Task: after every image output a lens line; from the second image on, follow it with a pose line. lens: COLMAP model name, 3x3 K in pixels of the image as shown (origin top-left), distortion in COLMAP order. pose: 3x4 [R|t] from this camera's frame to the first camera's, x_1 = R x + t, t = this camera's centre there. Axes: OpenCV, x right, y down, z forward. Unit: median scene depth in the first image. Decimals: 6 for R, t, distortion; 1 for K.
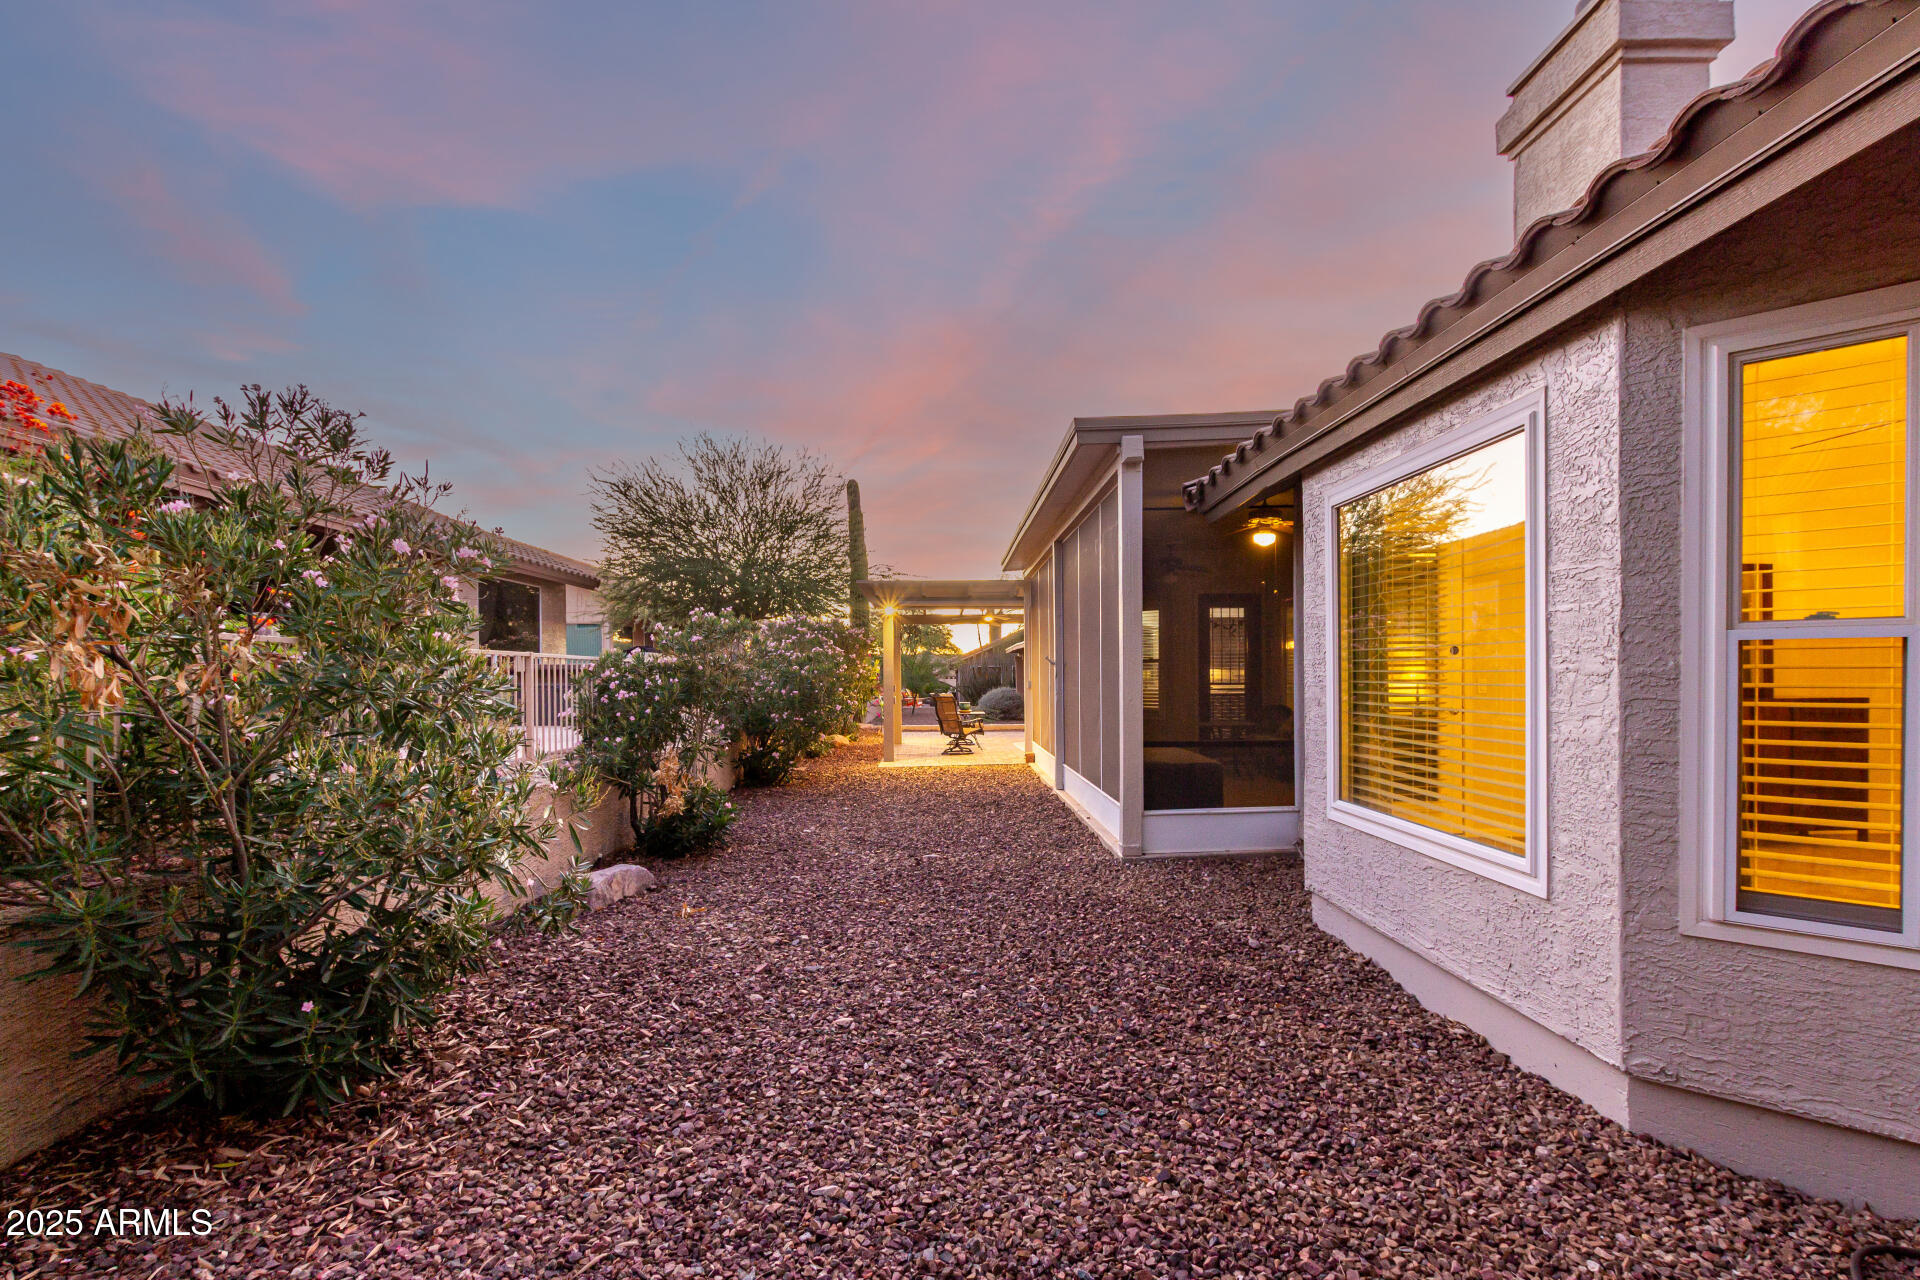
lens RADIAL K [[894.2, 0, 969.4], [0, 894.2, 681.4], [0, 0, 1]] dist [0.011475, -0.002268]
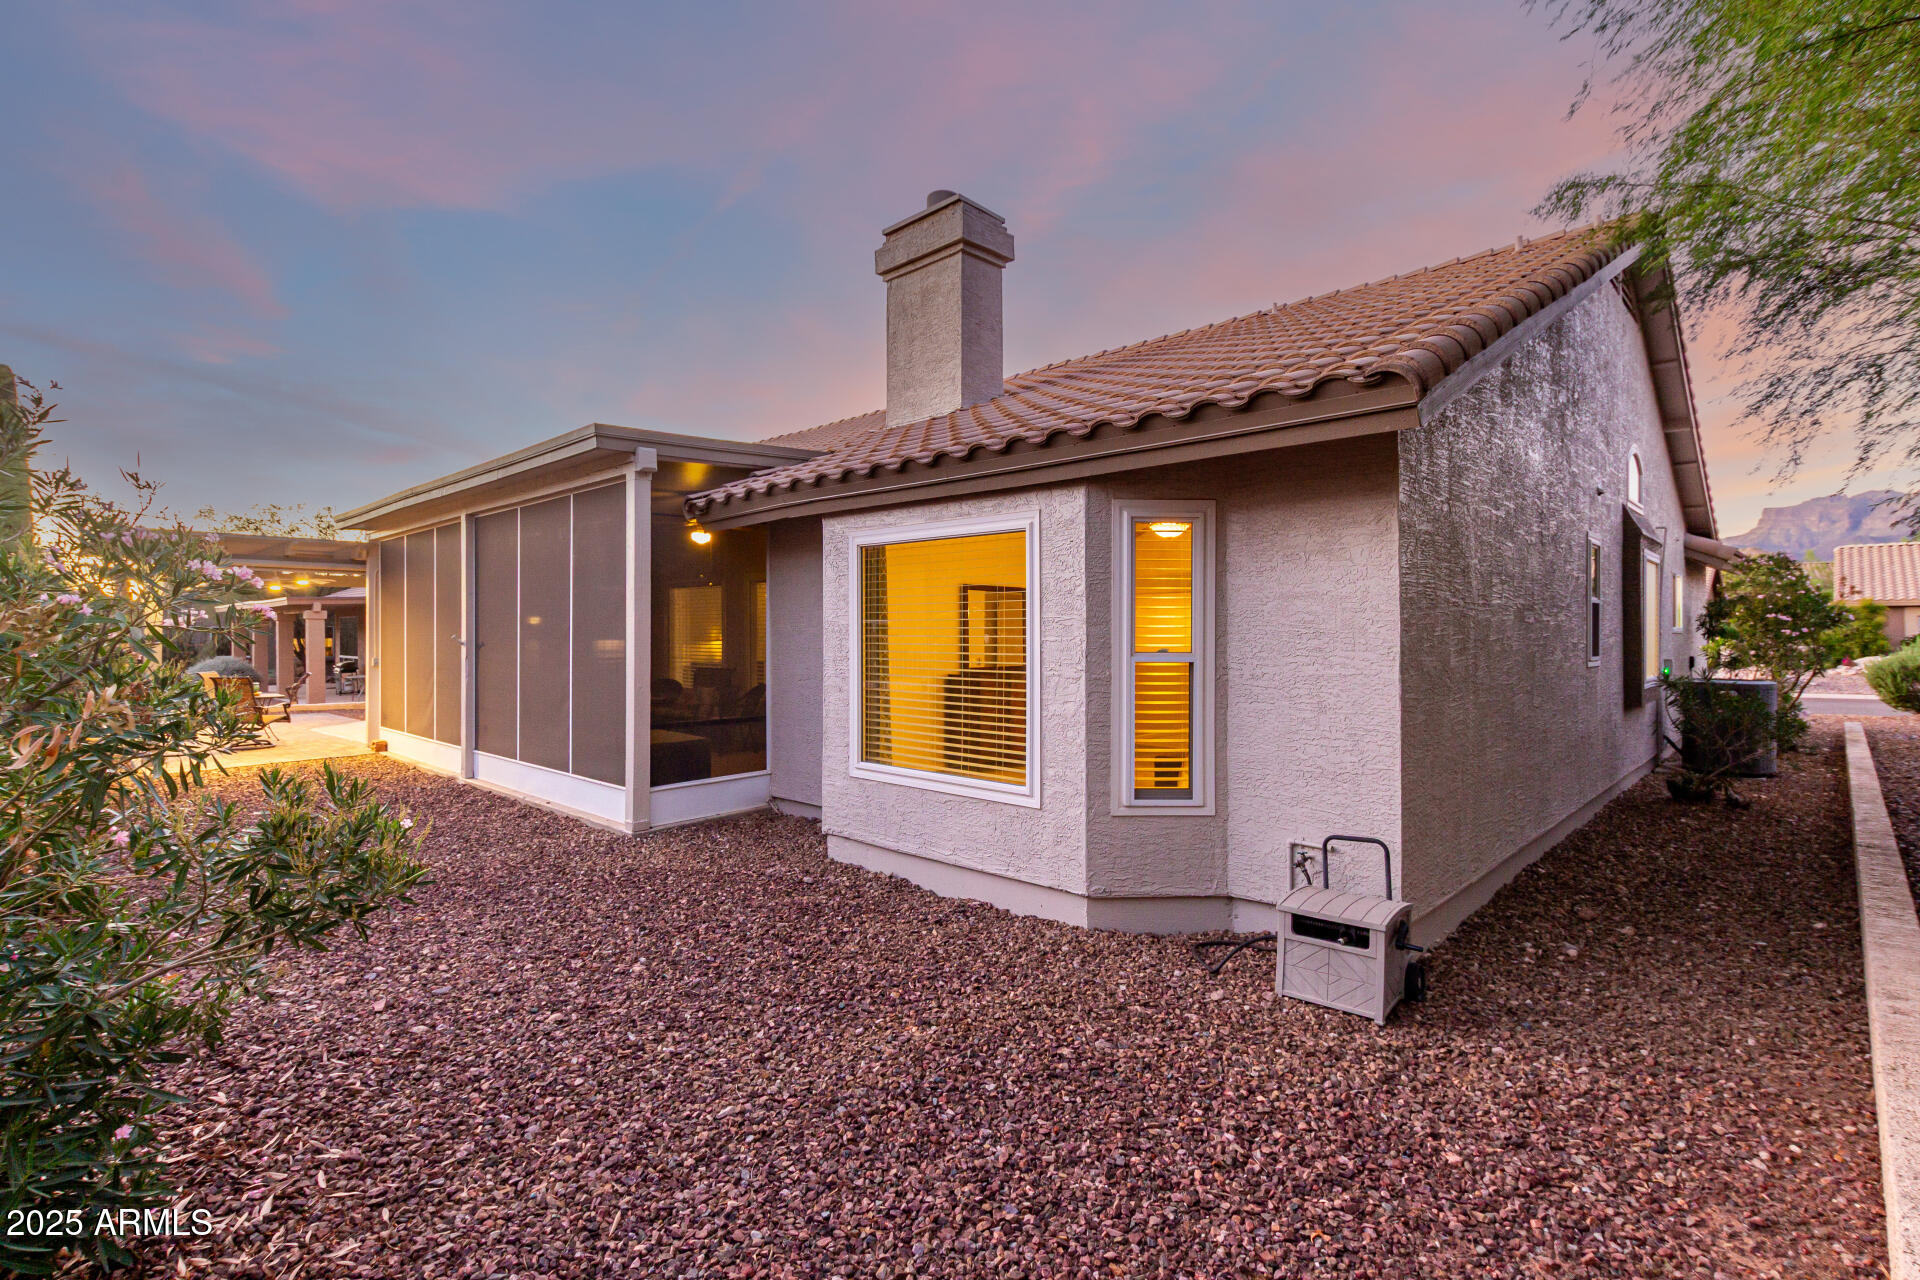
lens RADIAL K [[894.2, 0, 956.9], [0, 894.2, 624.2], [0, 0, 1]] dist [0.011475, -0.002268]
pose [[0.715342, 0.013698, 0.698640, -0.528712], [0.000549, 0.999797, -0.020164, -0.058587], [-0.698775, 0.014808, 0.715189, -0.087435]]
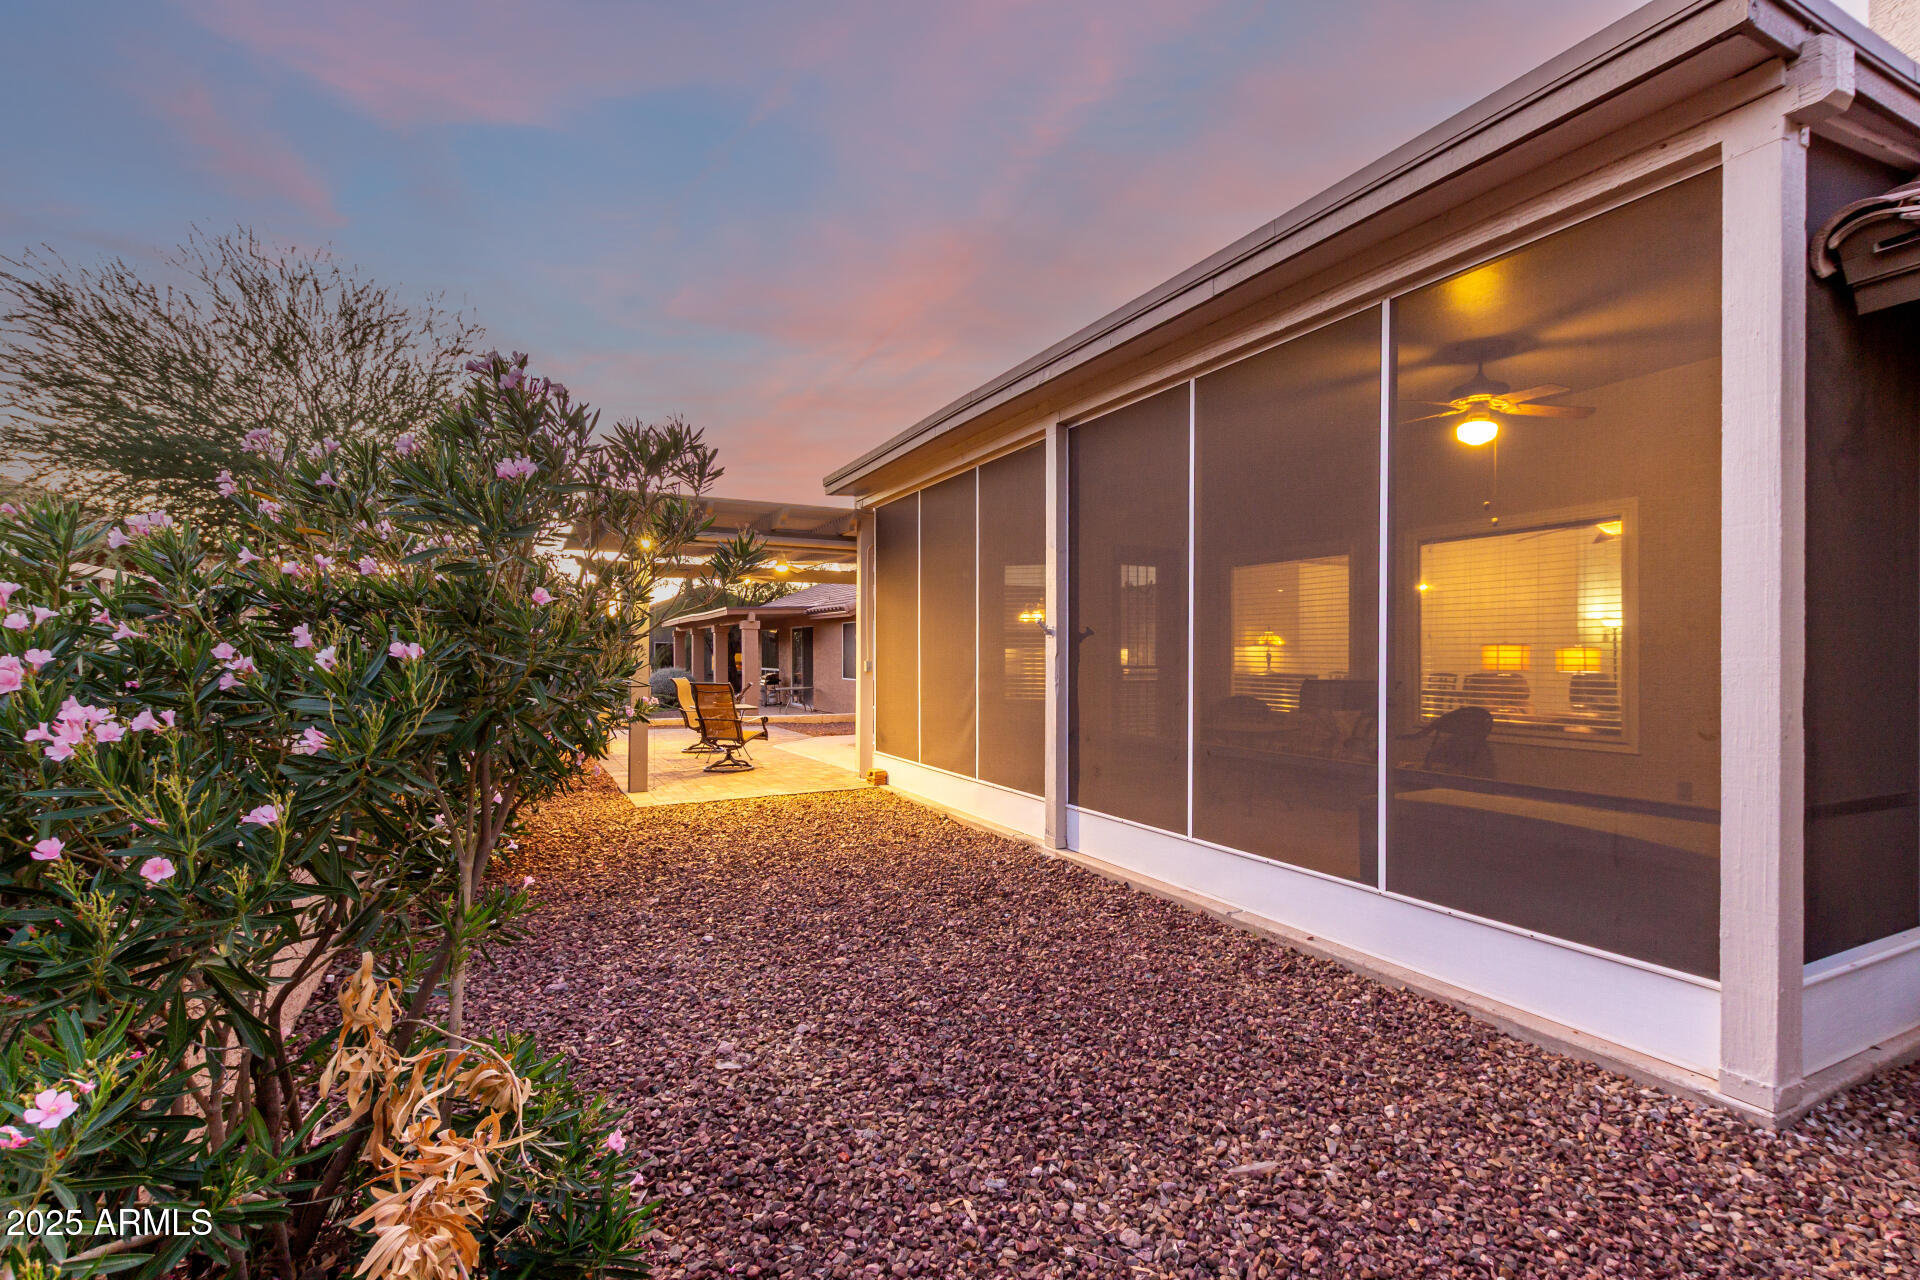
lens RADIAL K [[894.2, 0, 976.5], [0, 894.2, 650.7], [0, 0, 1]] dist [0.011475, -0.002268]
pose [[0.906221, 0.011625, 0.422645, -0.539344], [-0.006537, 0.999888, -0.013487, 0.000837], [-0.422755, 0.009459, 0.906195, 1.359592]]
